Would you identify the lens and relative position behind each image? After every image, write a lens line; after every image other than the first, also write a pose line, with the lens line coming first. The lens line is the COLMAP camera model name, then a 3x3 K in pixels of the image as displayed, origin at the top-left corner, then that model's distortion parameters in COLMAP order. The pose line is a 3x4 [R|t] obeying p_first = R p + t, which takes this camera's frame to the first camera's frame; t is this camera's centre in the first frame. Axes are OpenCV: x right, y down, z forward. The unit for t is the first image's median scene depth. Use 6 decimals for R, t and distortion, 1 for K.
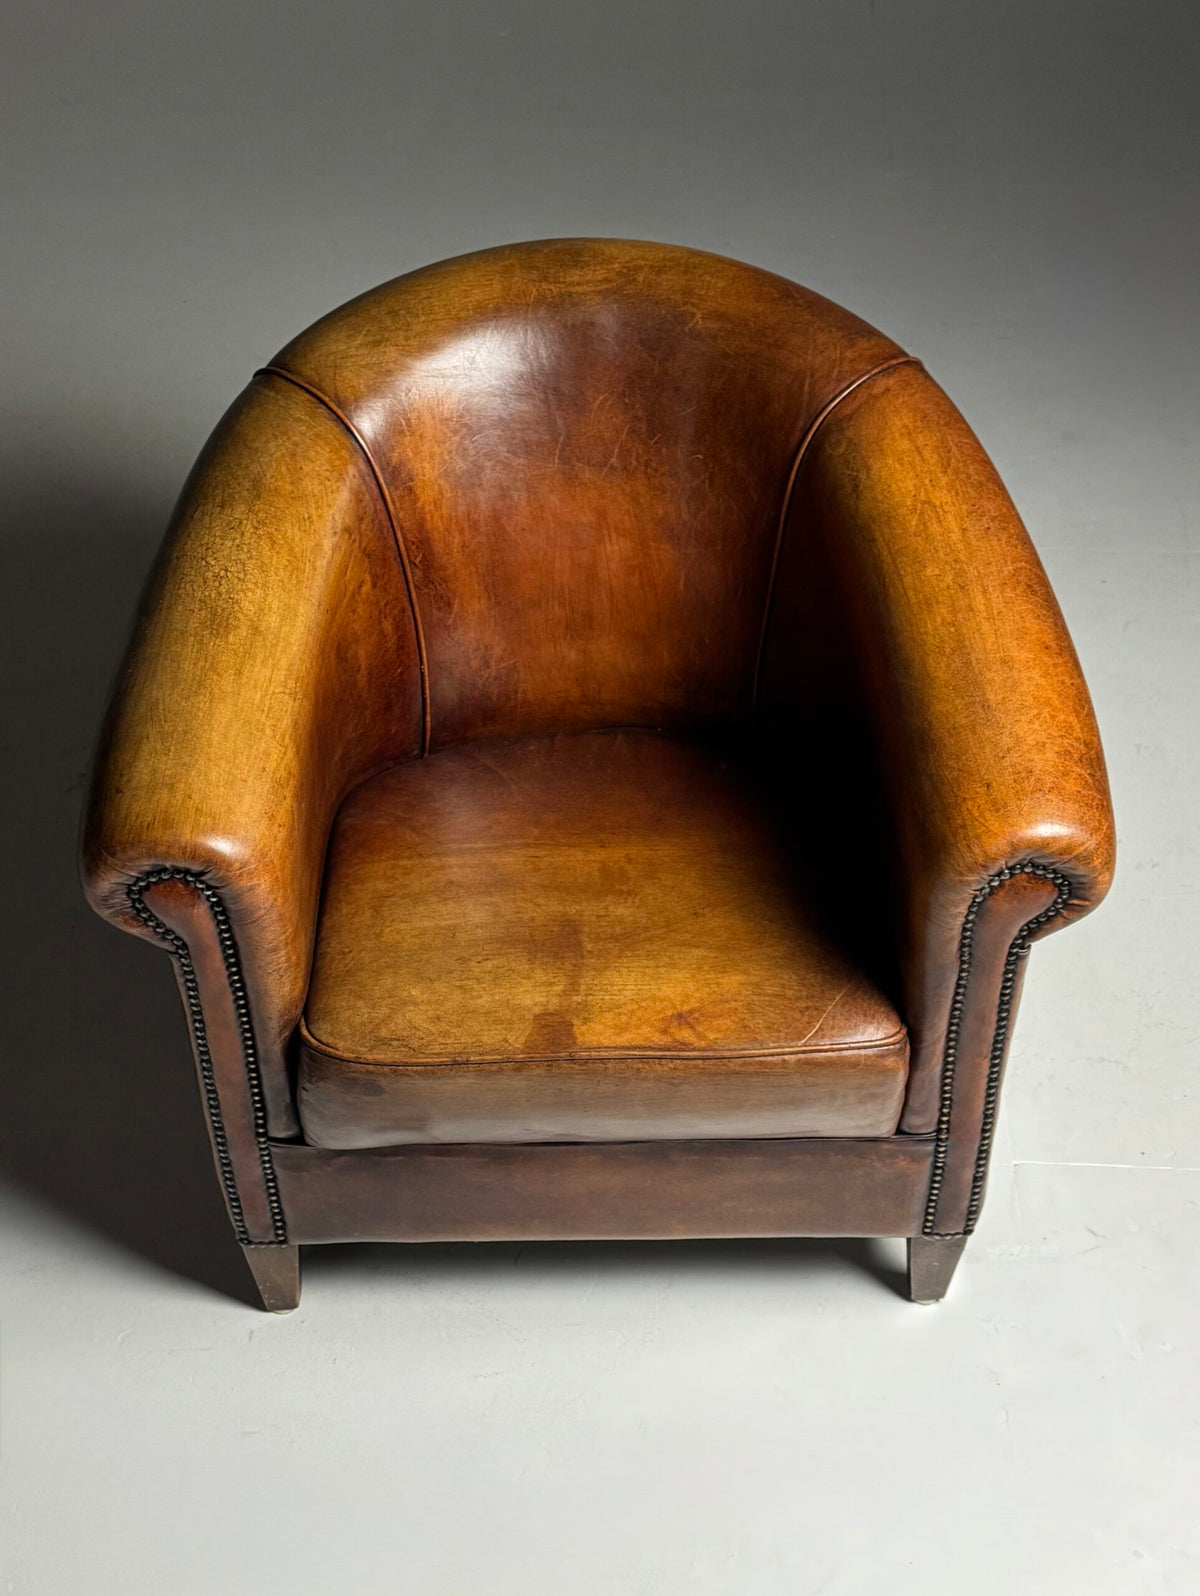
lens RADIAL K [[2137.5, 0, 618.4], [0, 2137.5, 838.8], [0, 0, 1]] dist [0.142955, 0.000000]
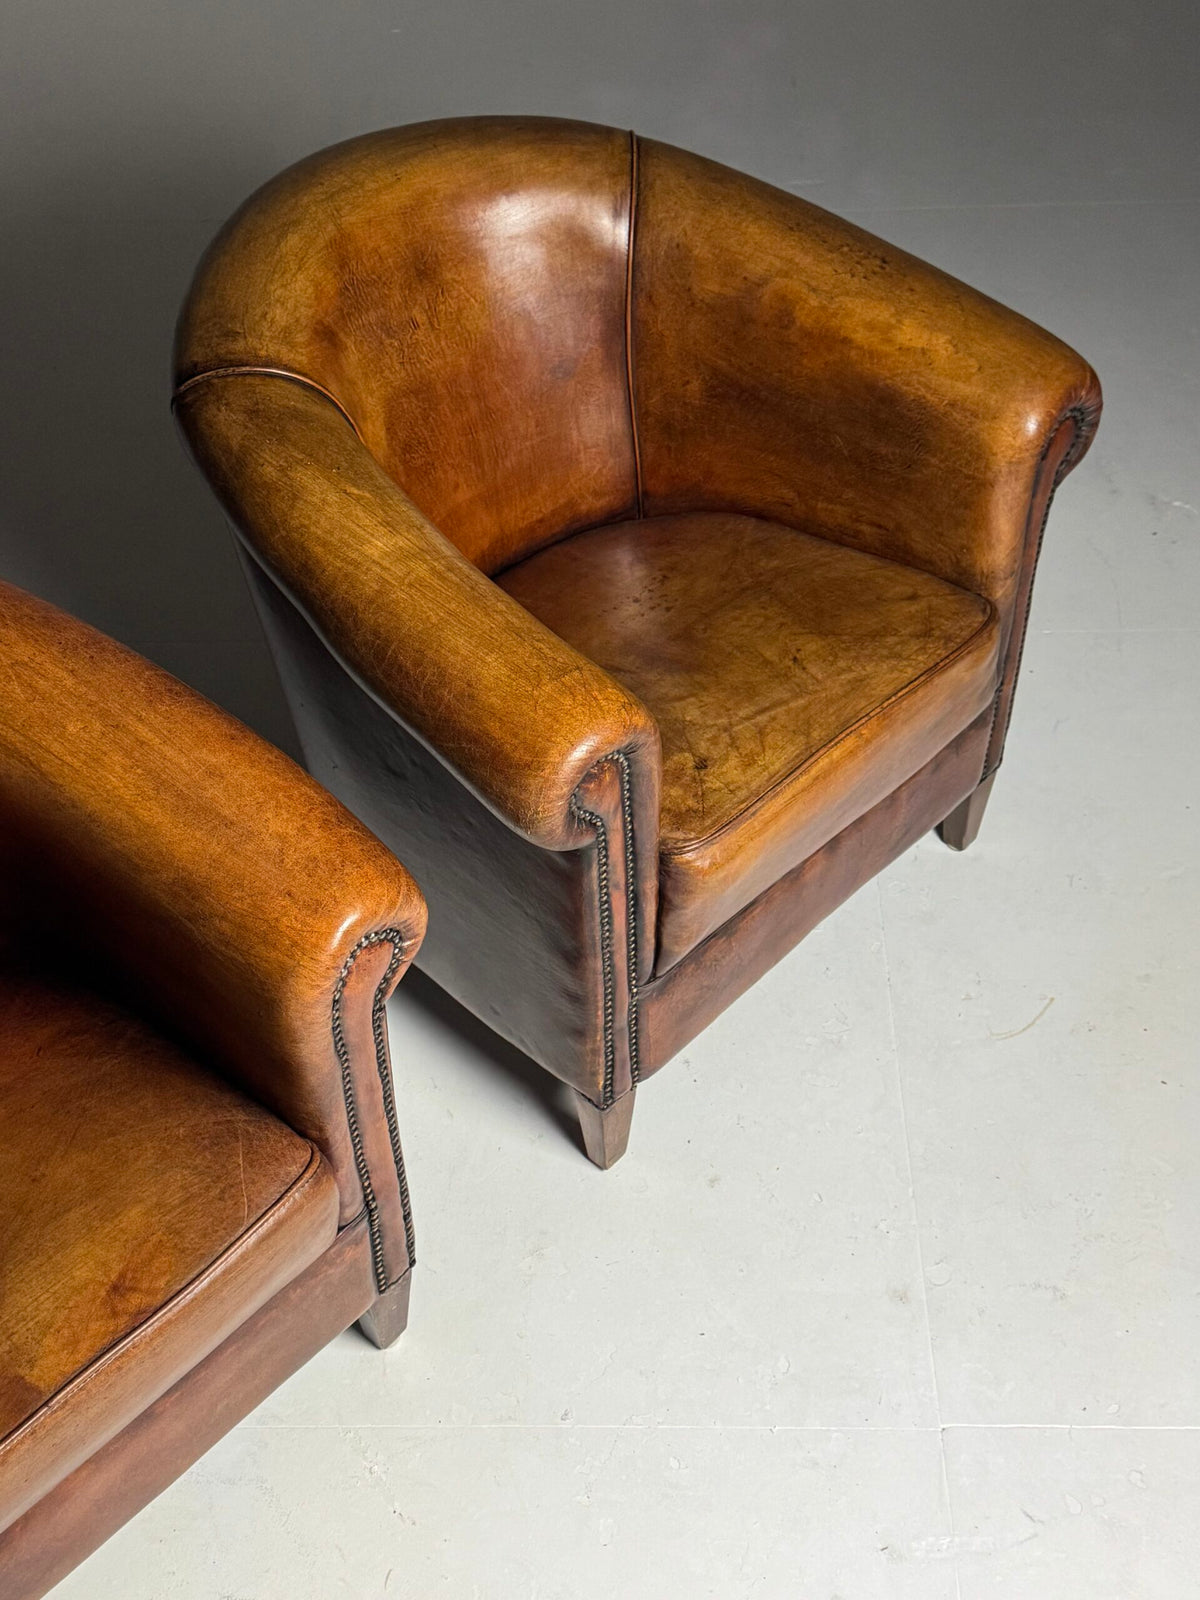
lens RADIAL K [[1980.3, 0, 596.4], [0, 1980.3, 817.6], [0, 0, 1]] dist [0.121411, 0.000000]
pose [[0.698062, -0.524418, 0.487540, -0.135620], [0.495590, 0.845299, 0.199649, -0.150089], [-0.516816, 0.102252, 0.849968, 0.153991]]
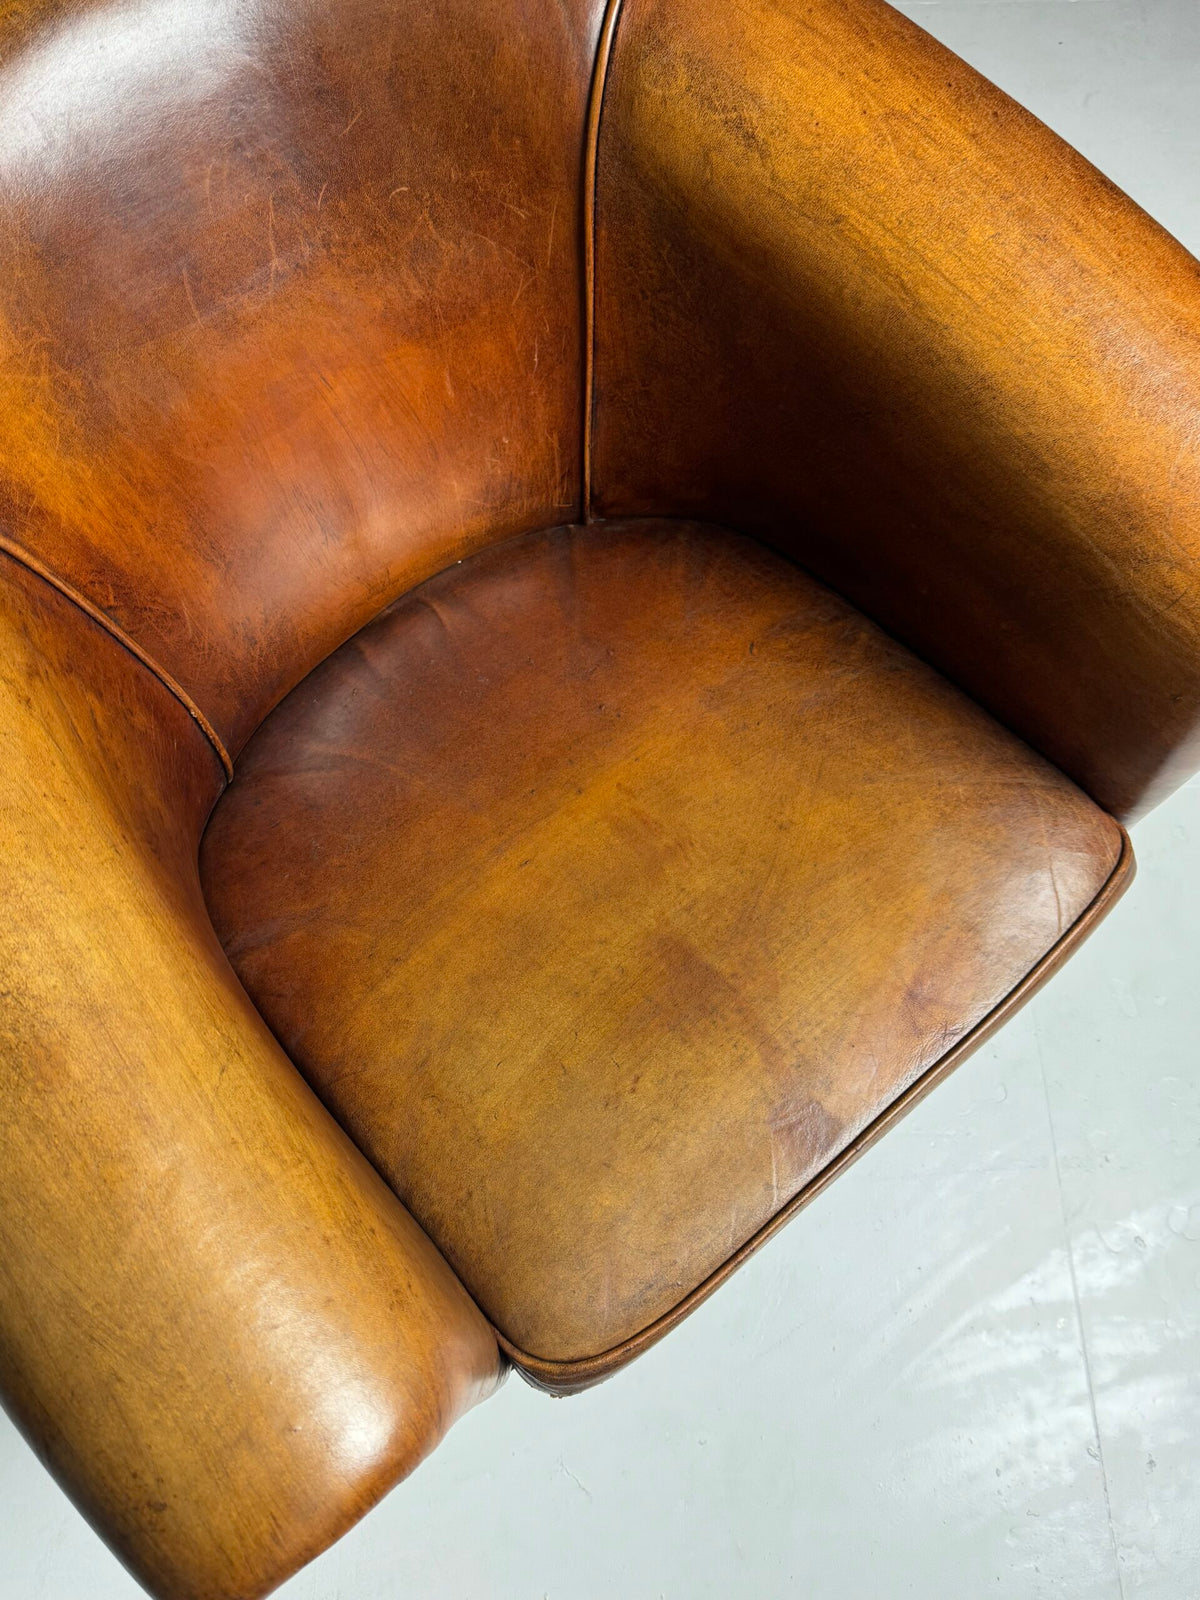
lens RADIAL K [[1247.9, 0, 600.1], [0, 1247.9, 825.9], [0, 0, 1]] dist [0.028856, -0.060395]
pose [[0.774410, -0.593801, 0.218379, -0.112298], [0.424201, 0.743401, 0.517115, -0.225468], [-0.469407, -0.307822, 0.827589, 0.698036]]
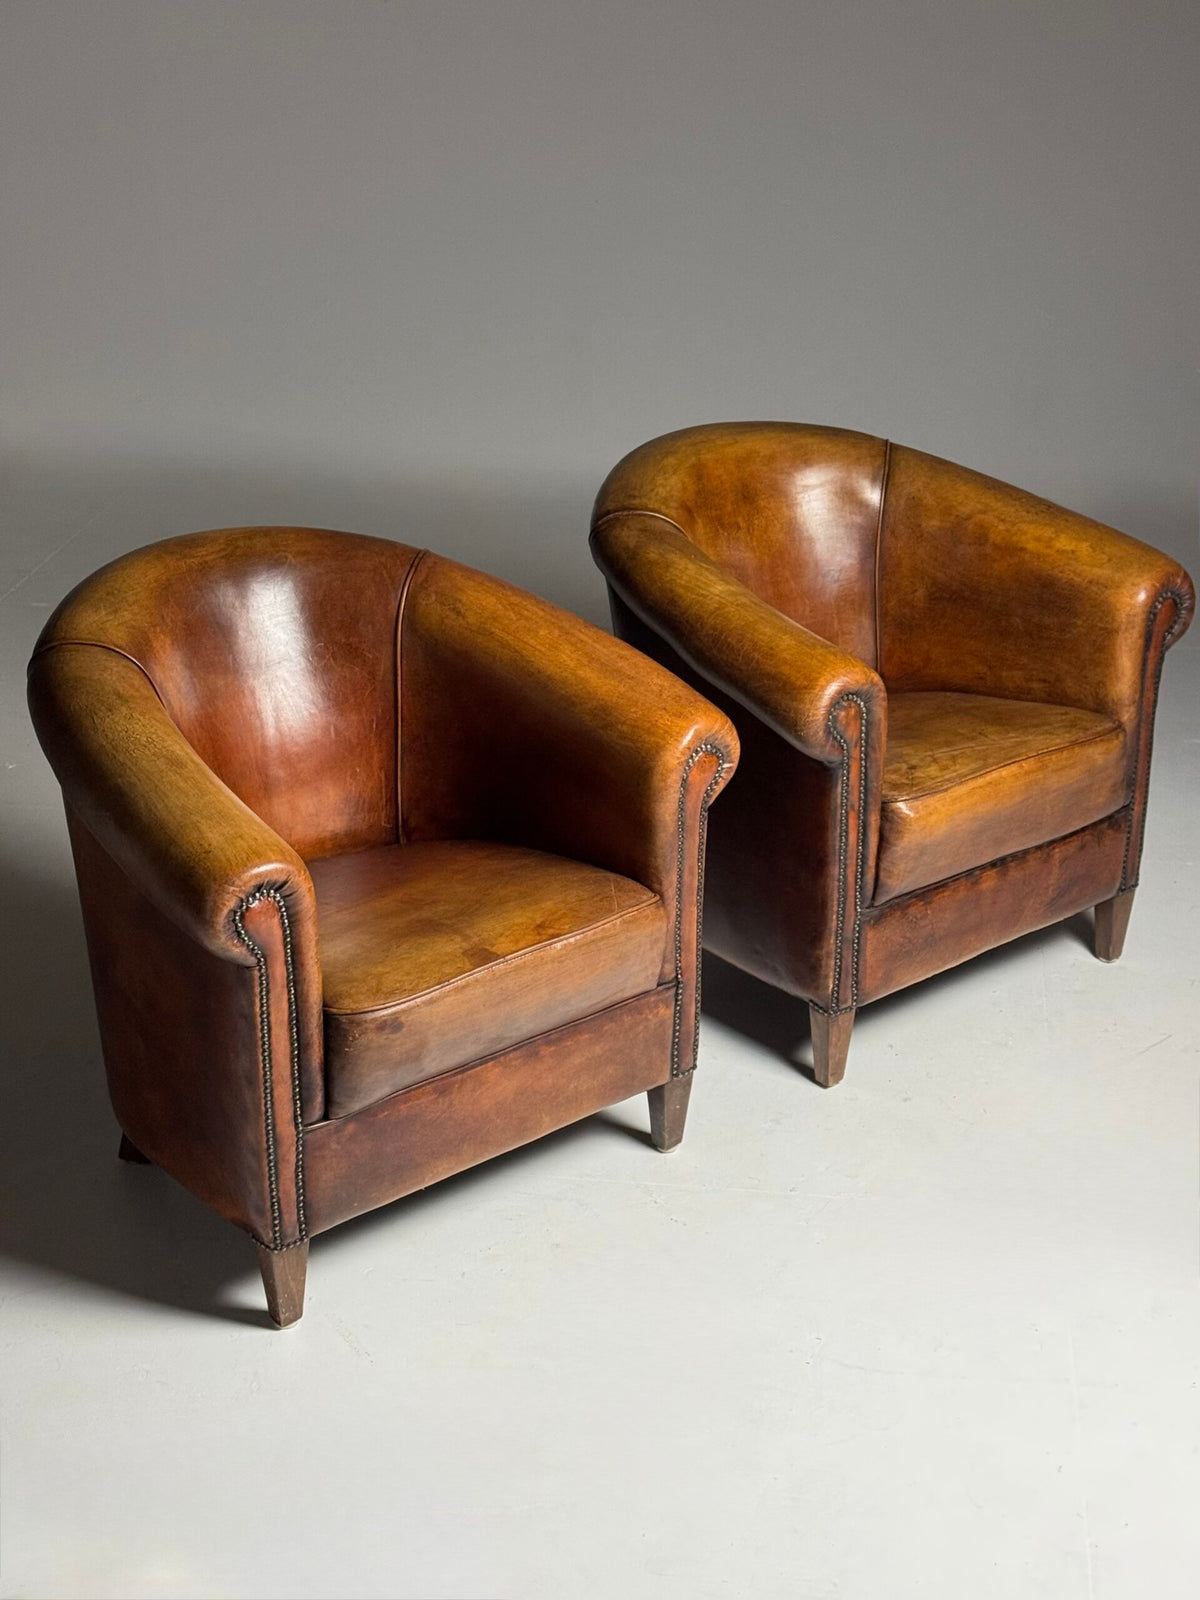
lens RADIAL K [[2475.4, 0, 589.9], [0, 2475.4, 795.2], [0, 0, 1]] dist [0.140997, 0.000000]
pose [[0.776595, -0.251066, 0.577812, -0.901670], [0.422483, 0.887905, -0.182024, 0.324900], [-0.467342, 0.385474, 0.795614, -0.417455]]
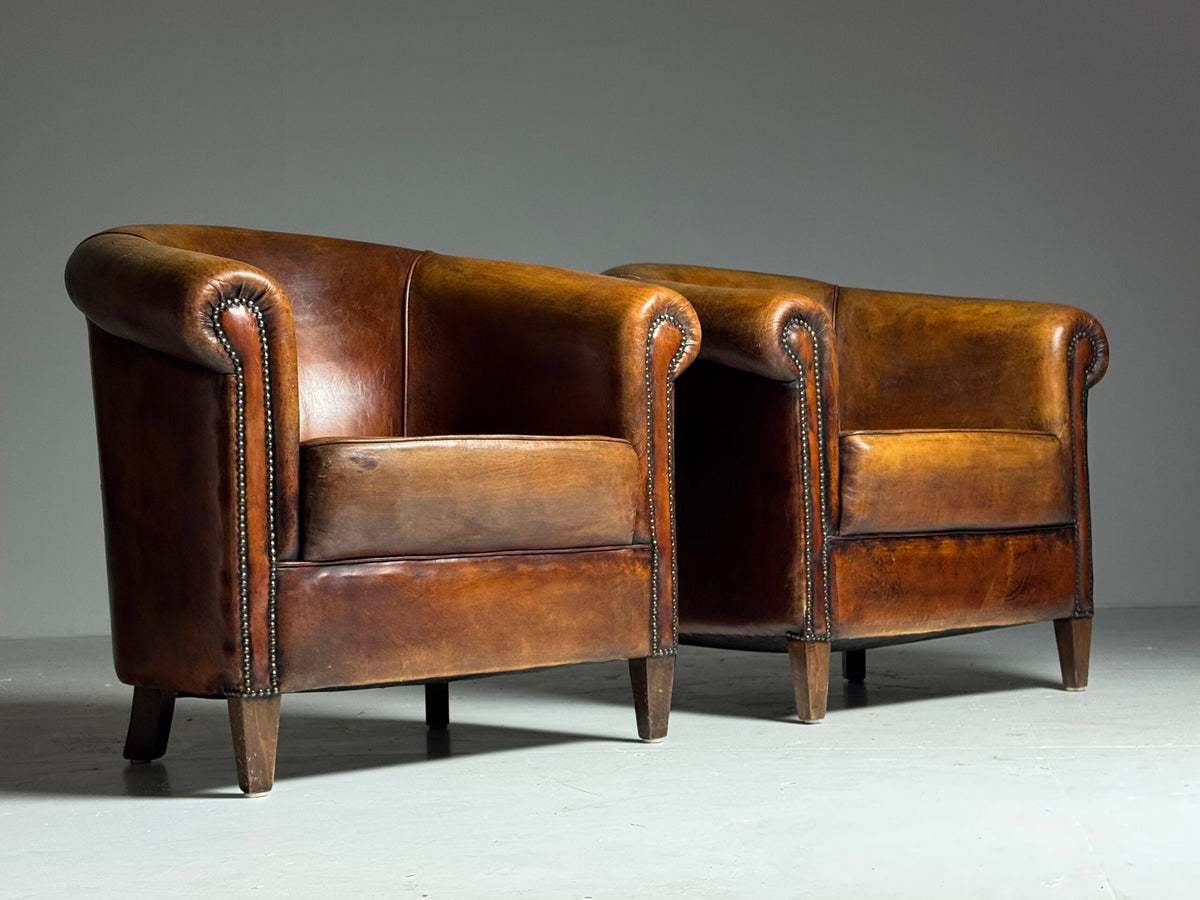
lens RADIAL K [[1856.6, 0, 601.1], [0, 1856.6, 451.5], [0, 0, 1]] dist [0.140997, 0.000000]
pose [[0.798190, -0.008643, 0.602344, -0.745026], [0.425707, 0.715557, -0.553853, 0.872648], [-0.426224, 0.698501, 0.574830, 0.175591]]
